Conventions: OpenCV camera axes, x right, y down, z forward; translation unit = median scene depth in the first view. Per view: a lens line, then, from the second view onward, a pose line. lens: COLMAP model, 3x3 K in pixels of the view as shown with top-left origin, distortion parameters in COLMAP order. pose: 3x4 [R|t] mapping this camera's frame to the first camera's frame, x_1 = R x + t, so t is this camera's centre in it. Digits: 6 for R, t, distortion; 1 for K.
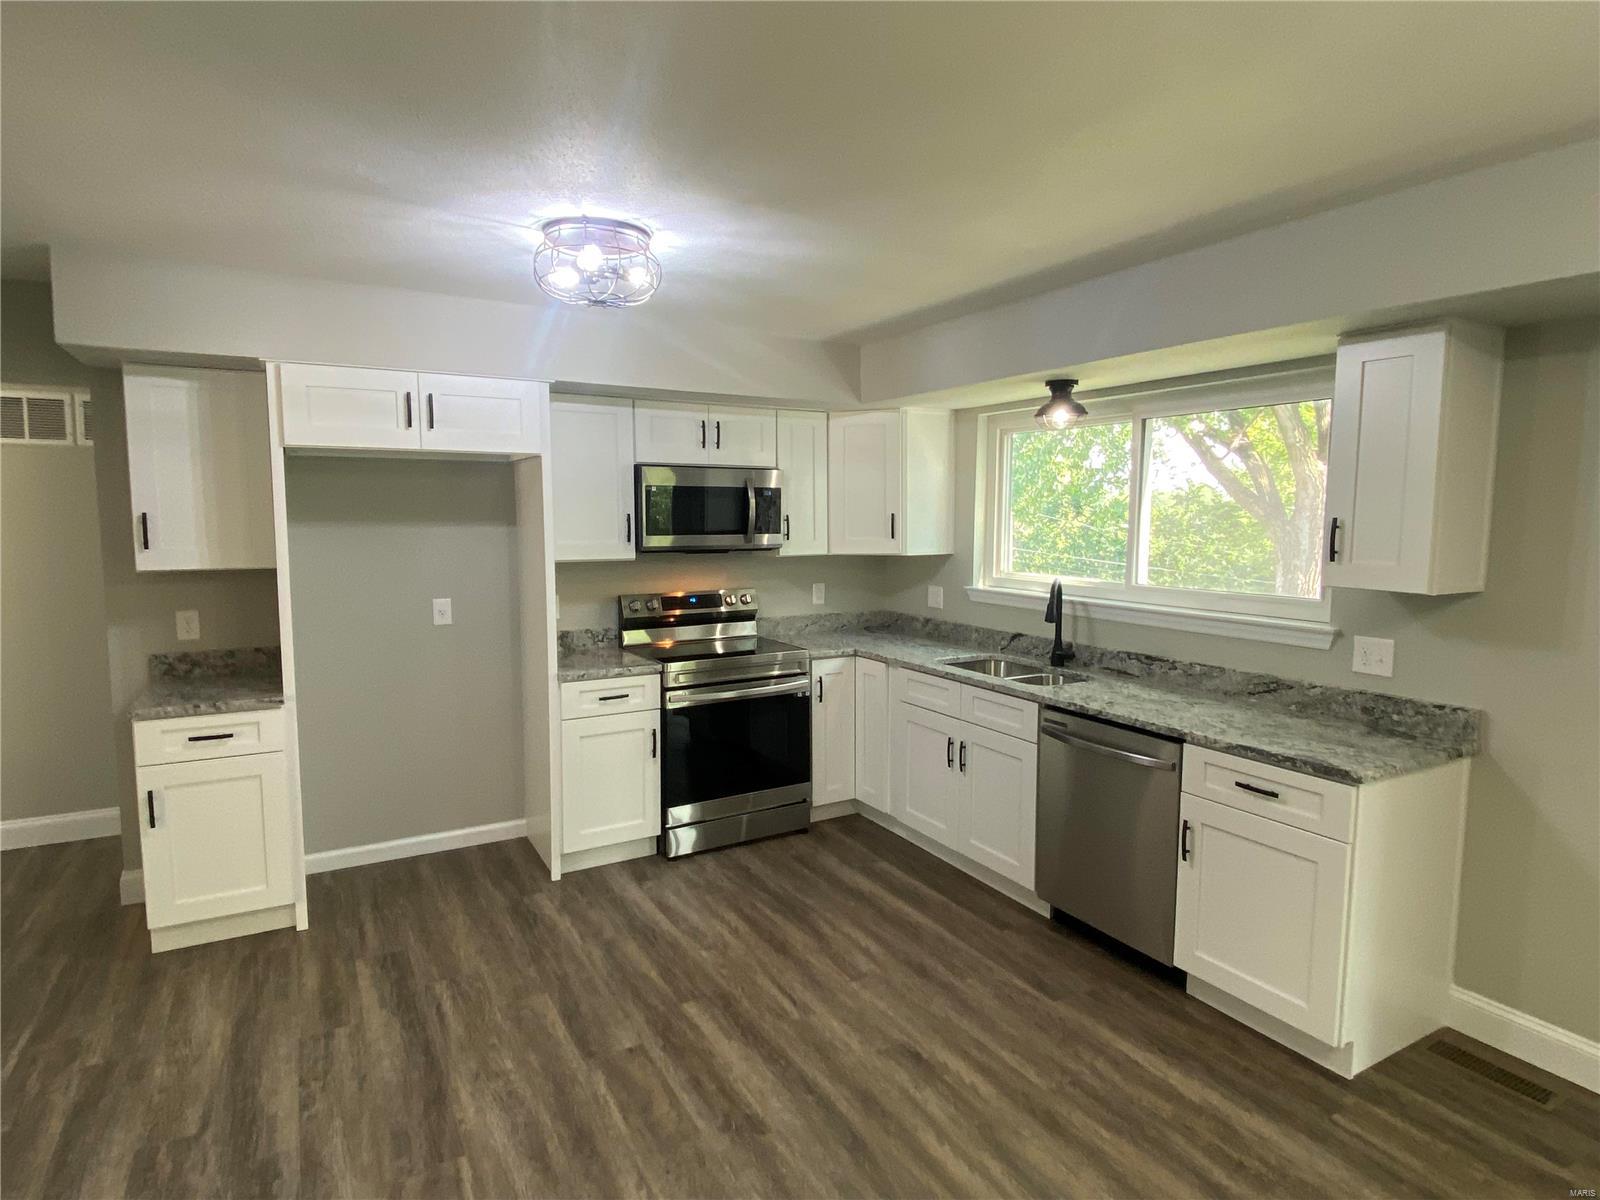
lens RADIAL K [[894.7, 0, 794.8], [0, 894.7, 587.8], [0, 0, 1]] dist [0.003812, -0.000646]
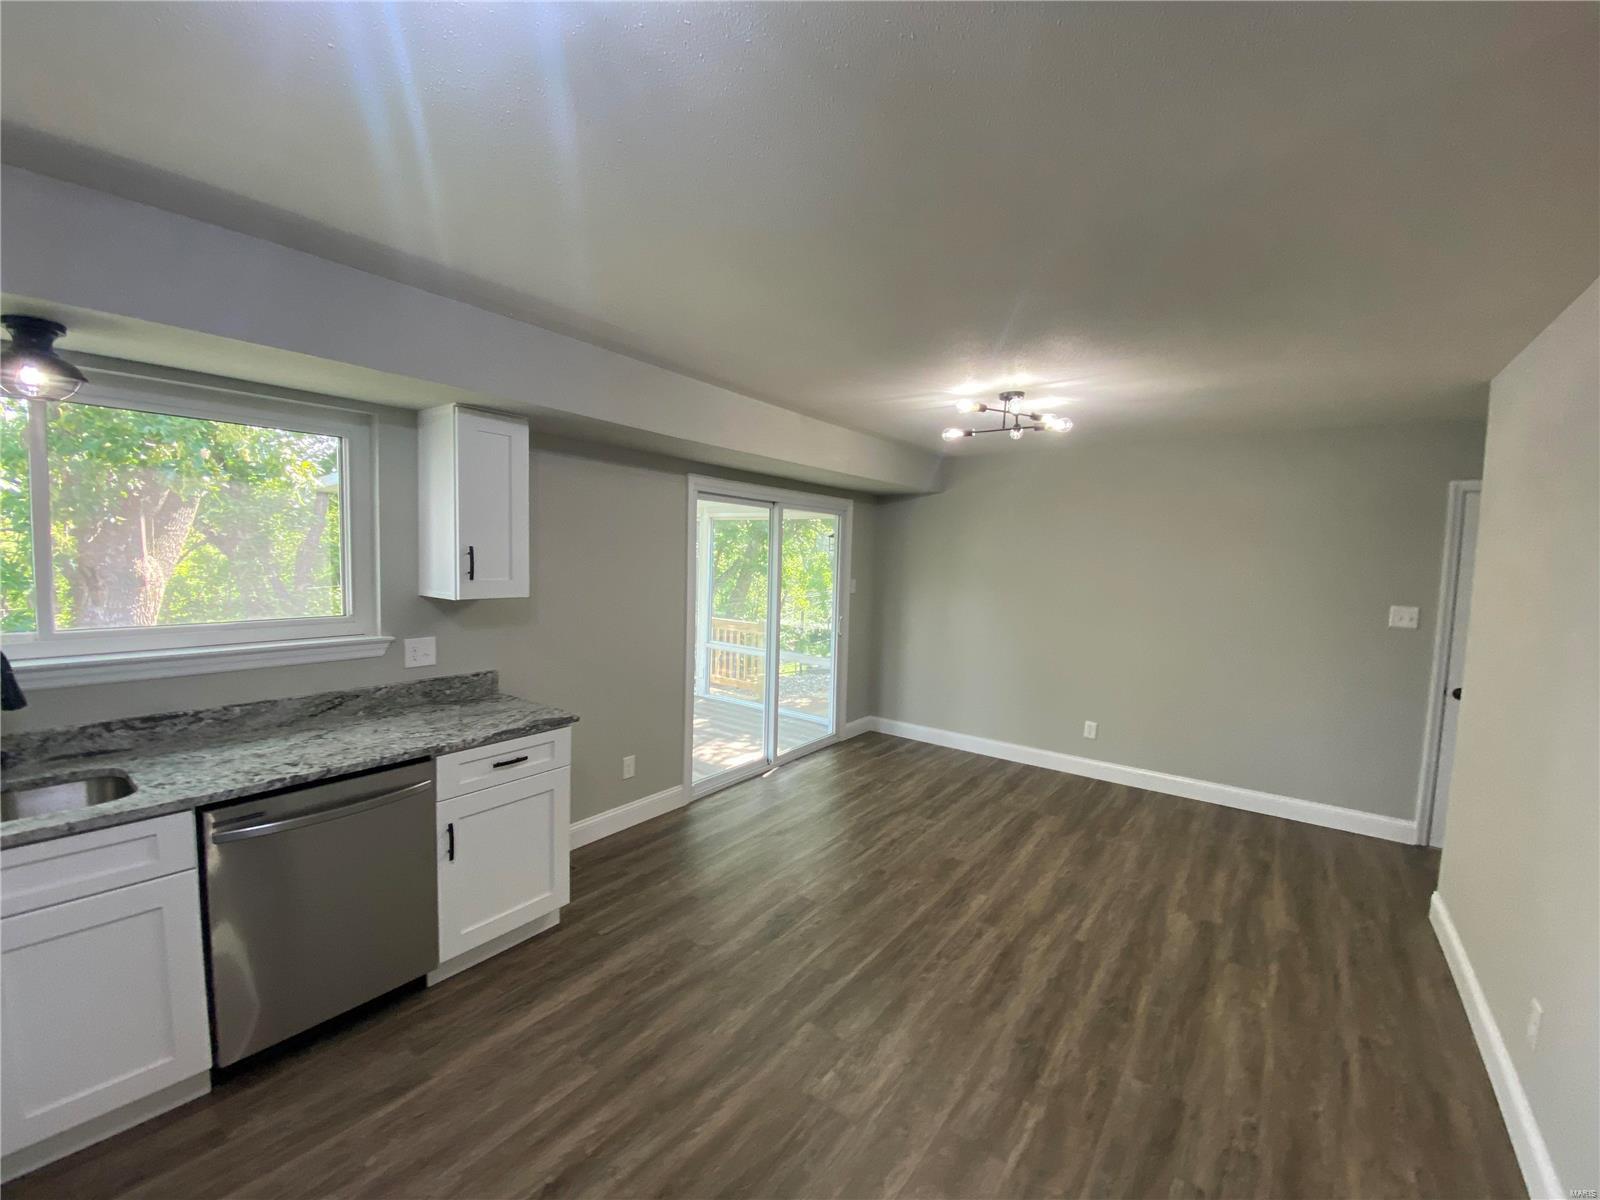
lens RADIAL K [[655.3, 0, 794.3], [0, 655.3, 595.1], [0, 0, 1]] dist [-0.000001, -0.005772]
pose [[-0.402008, -0.075679, 0.912503, -0.398845], [0.049136, 0.993360, 0.104031, -0.072142], [-0.914317, 0.086658, -0.395620, 0.826497]]
